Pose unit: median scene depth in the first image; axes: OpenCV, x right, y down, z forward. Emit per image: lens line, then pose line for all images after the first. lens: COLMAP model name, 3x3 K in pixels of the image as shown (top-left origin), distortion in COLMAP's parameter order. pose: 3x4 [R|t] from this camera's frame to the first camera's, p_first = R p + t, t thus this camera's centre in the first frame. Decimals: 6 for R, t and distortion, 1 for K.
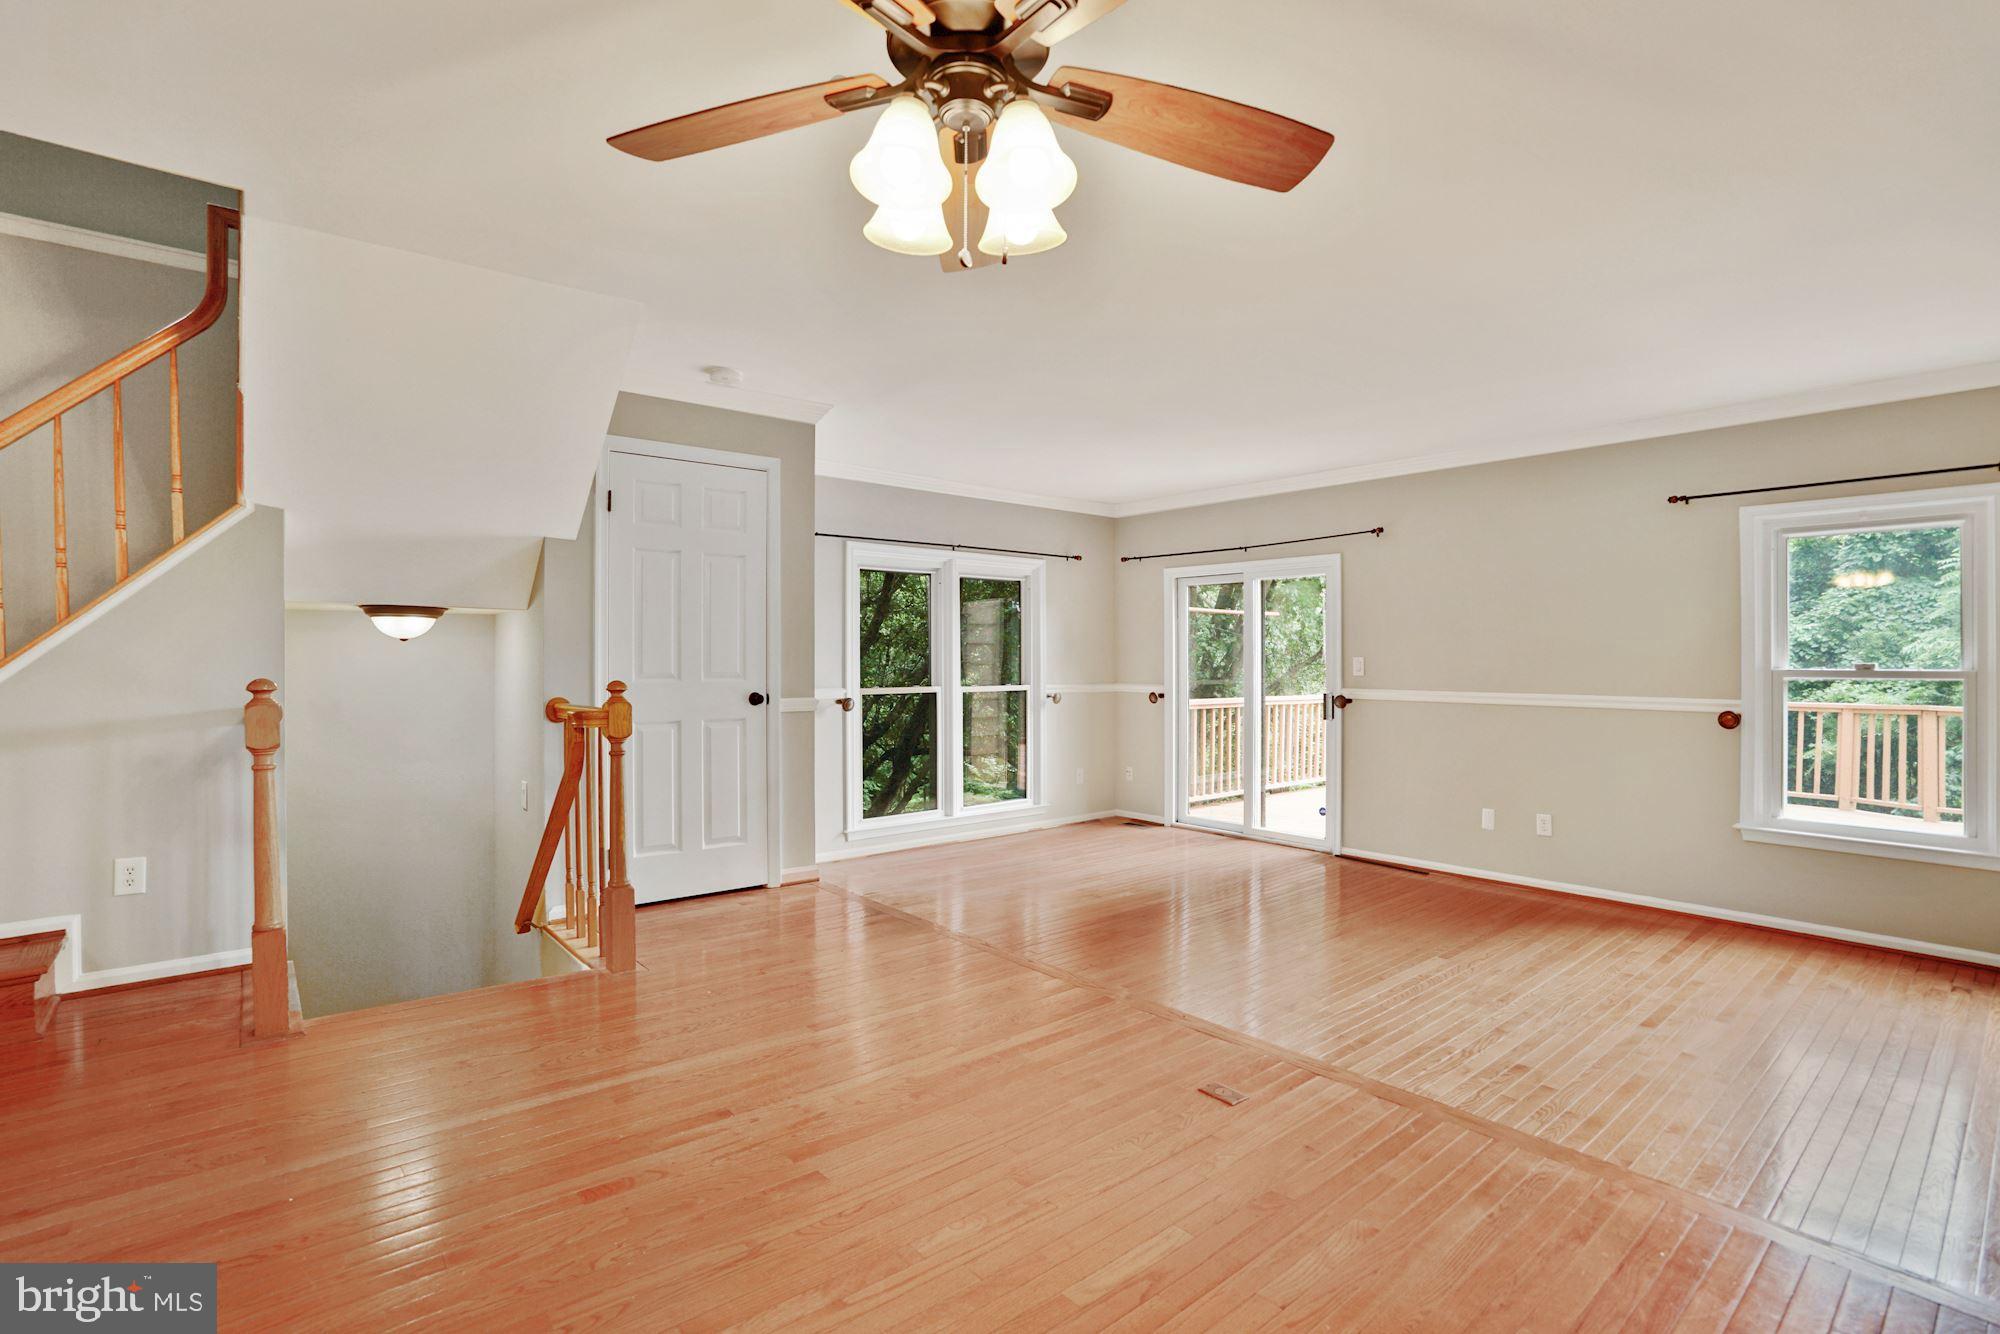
lens RADIAL K [[931.0, 0, 974.9], [0, 931.0, 665.5], [0, 0, 1]] dist [-0.049445, 0.018282]
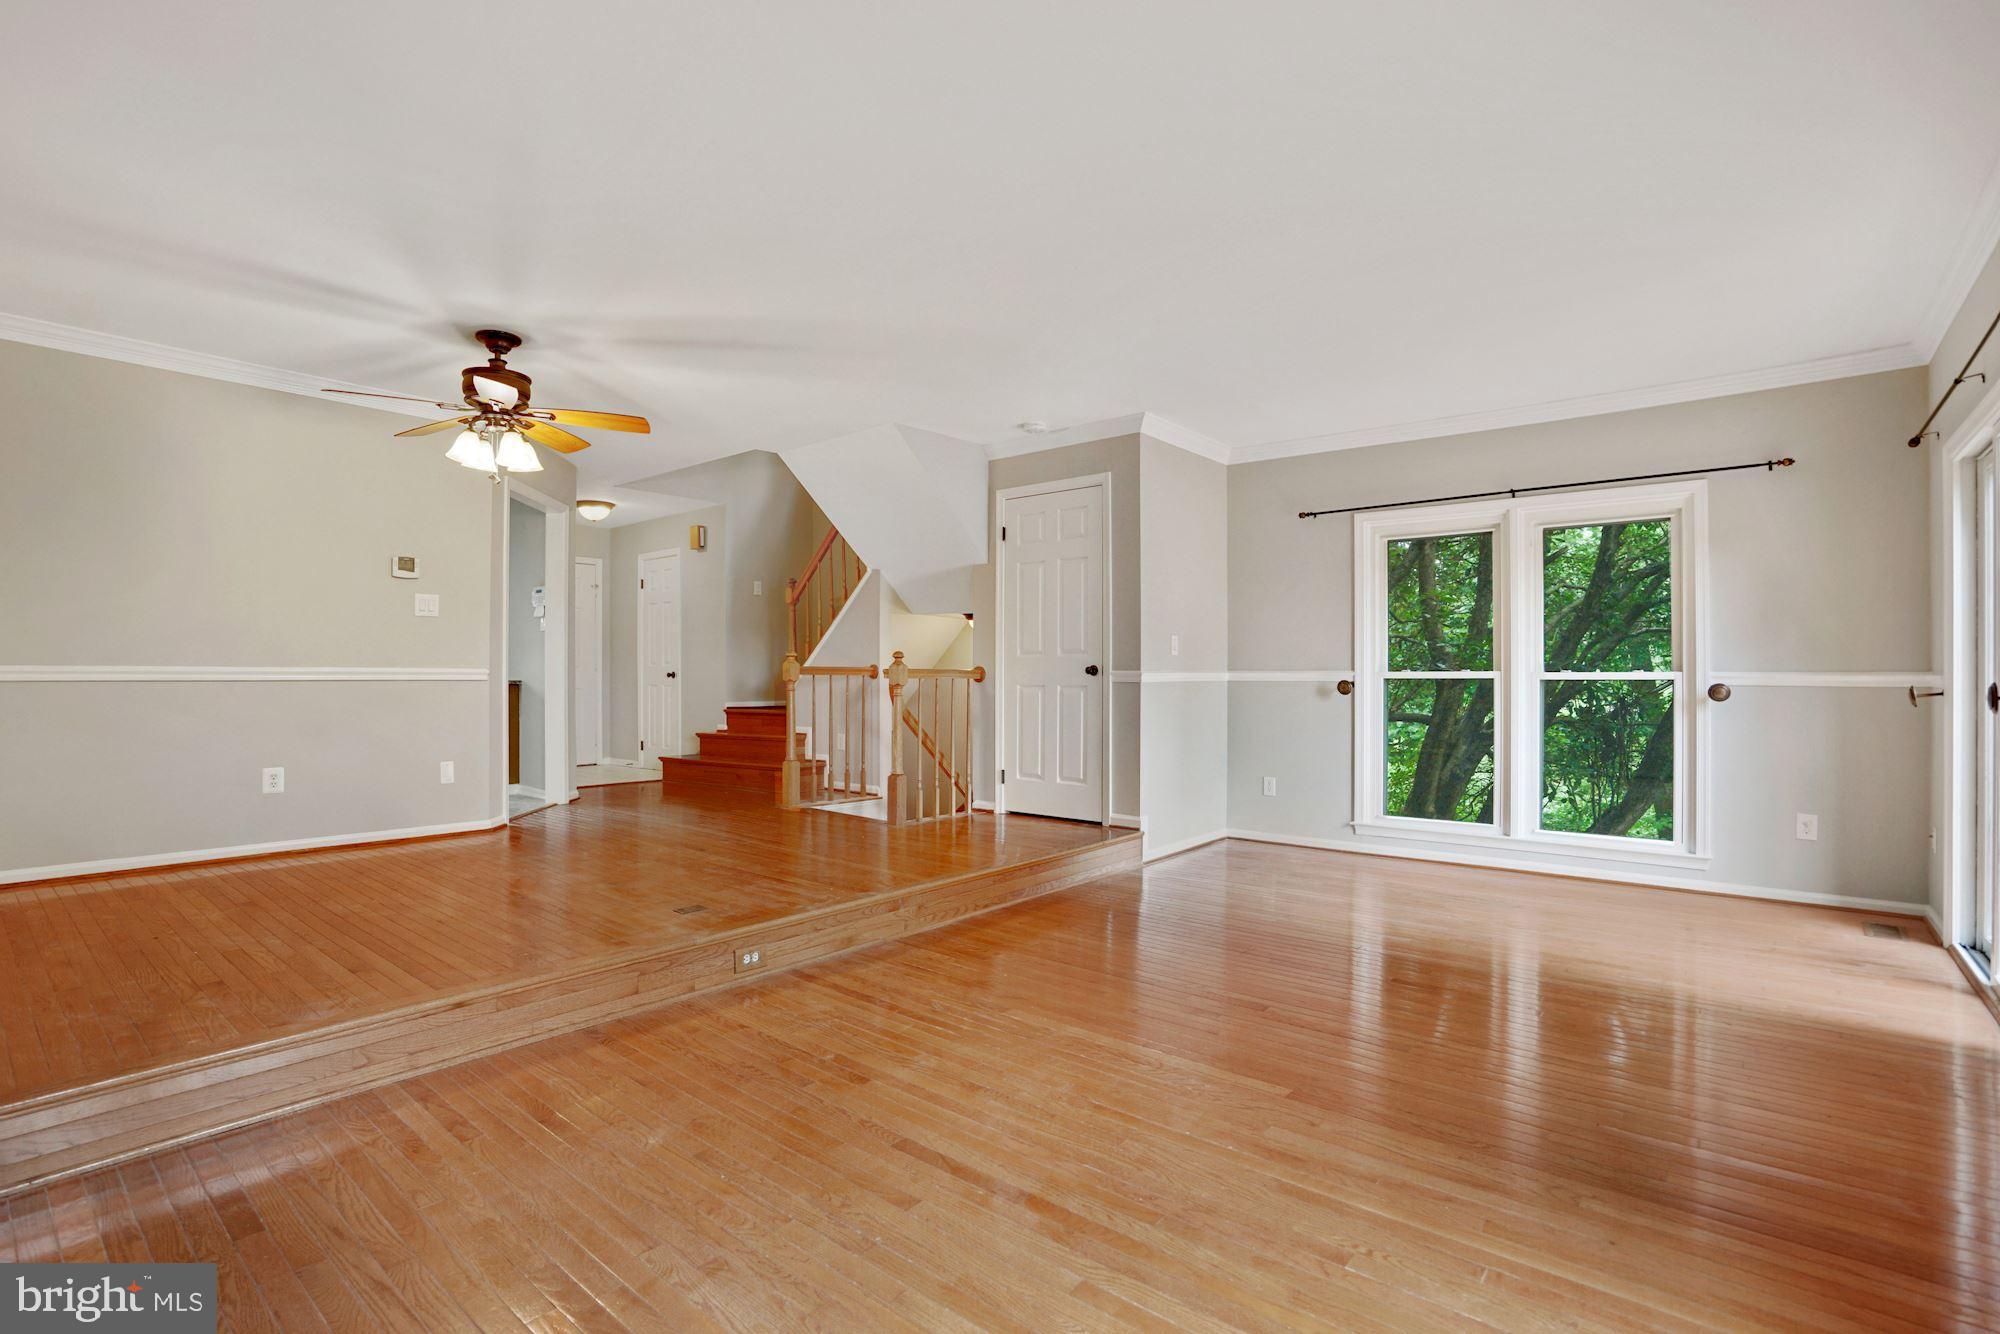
lens RADIAL K [[942.1, 0, 1002.2], [0, 942.1, 680.5], [0, 0, 1]] dist [-0.038108, 0.018585]
pose [[0.191989, 0.007463, -0.981369, 0.952587], [-0.008602, 0.999945, 0.005922, 0.041601], [0.981359, 0.007304, 0.192043, 0.620002]]
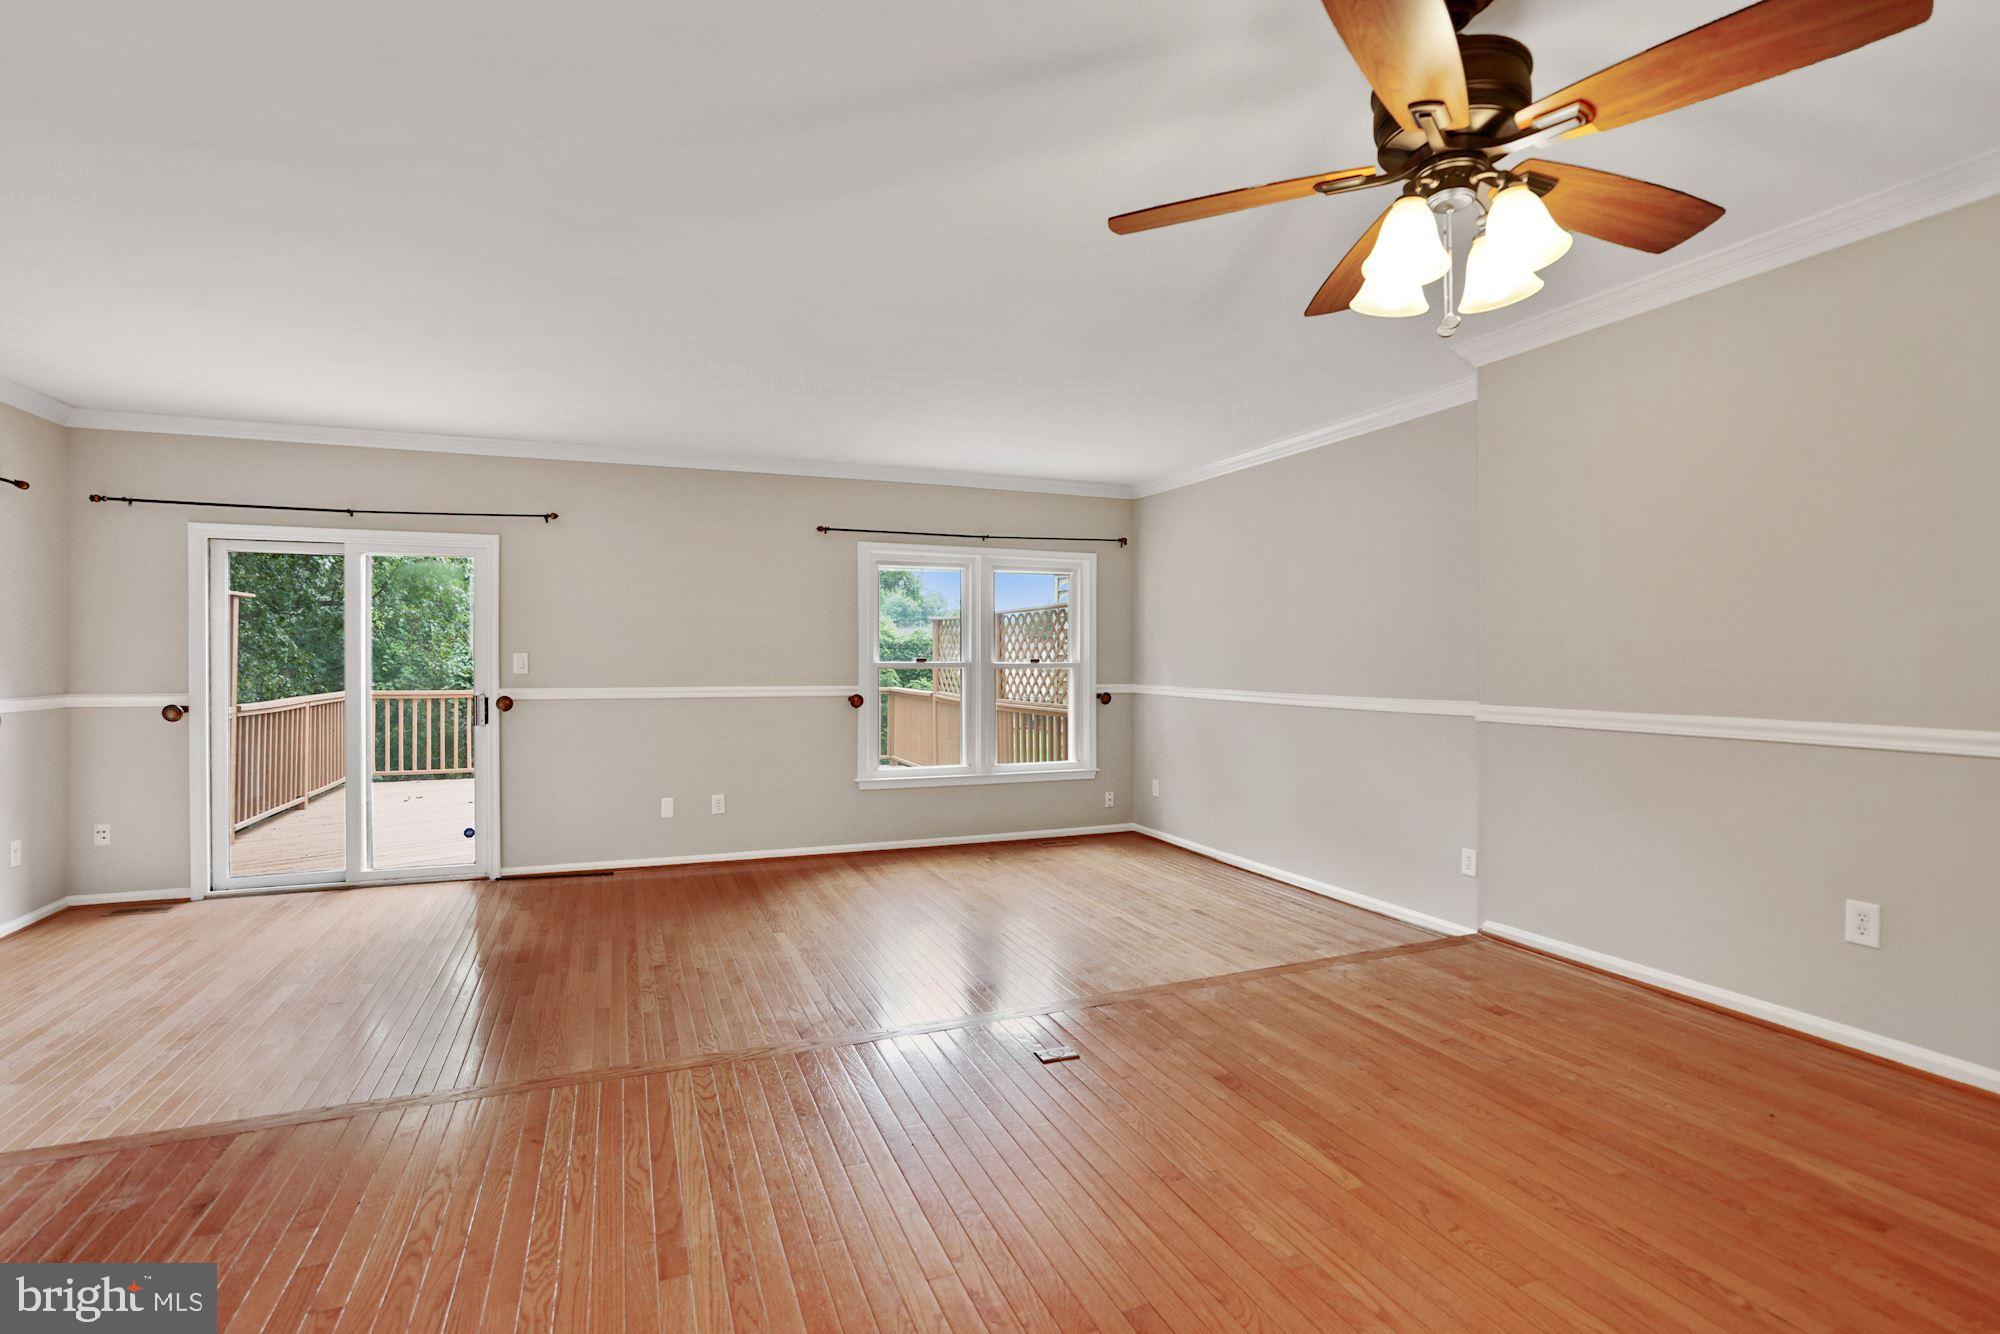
lens RADIAL K [[942.6, 0, 995.0], [0, 942.6, 655.0], [0, 0, 1]] dist [-0.048976, 0.000511]
pose [[0.301291, 0.003253, 0.953527, -0.408987], [0.008267, 0.999948, -0.006024, 0.002915], [-0.953496, 0.009697, 0.301248, 0.377413]]
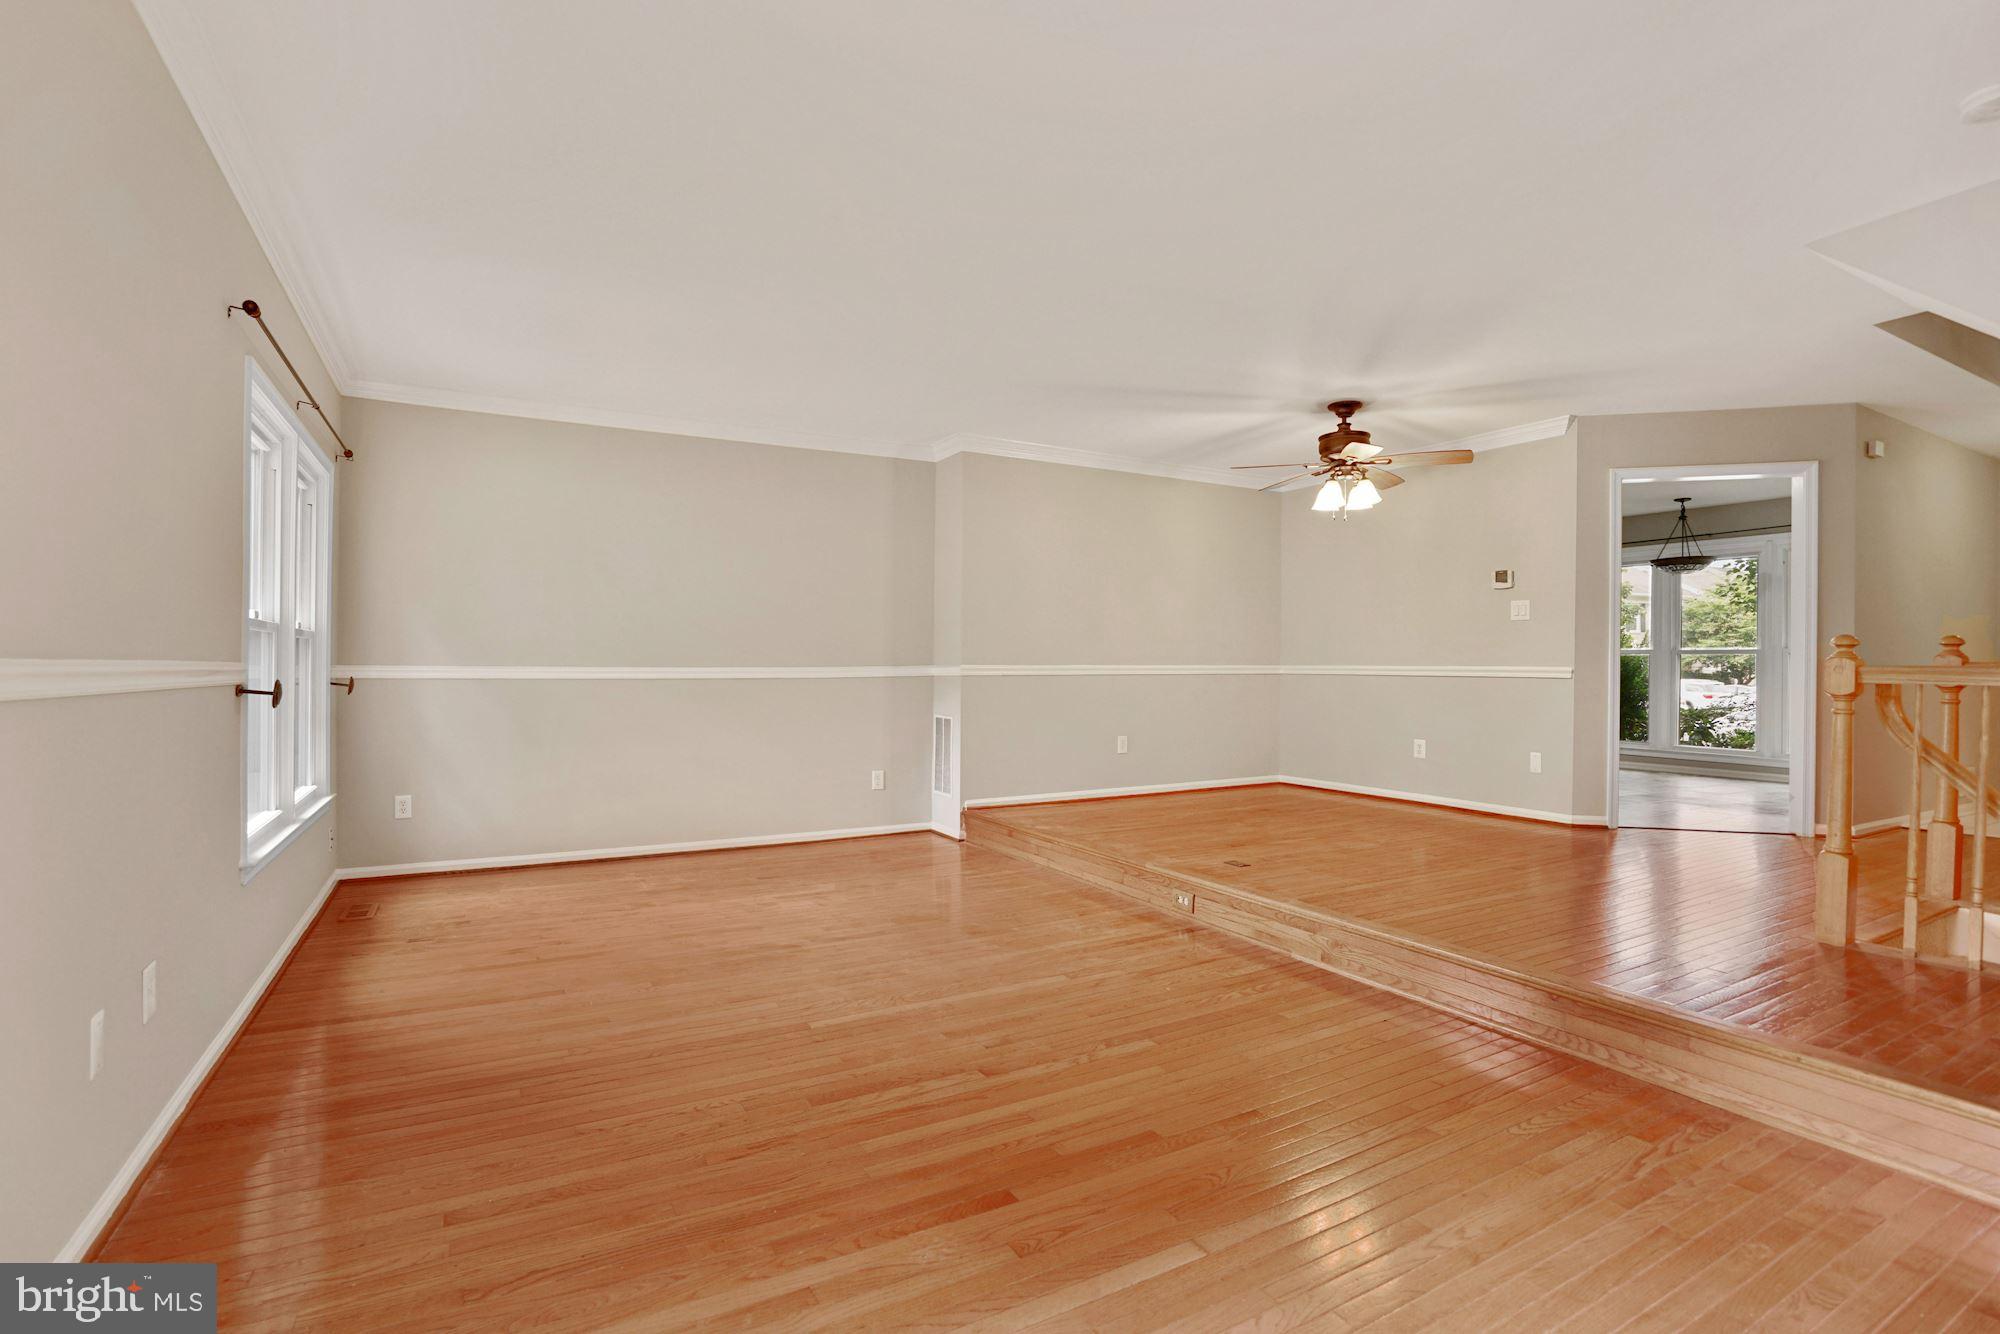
lens RADIAL K [[931.0, 0, 974.9], [0, 931.0, 665.5], [0, 0, 1]] dist [-0.049445, 0.018282]
pose [[-0.982147, -0.004189, 0.188068, 0.225488], [-0.003425, 0.999985, 0.004387, 0.035138], [-0.188083, 0.003665, -0.982146, 1.485909]]
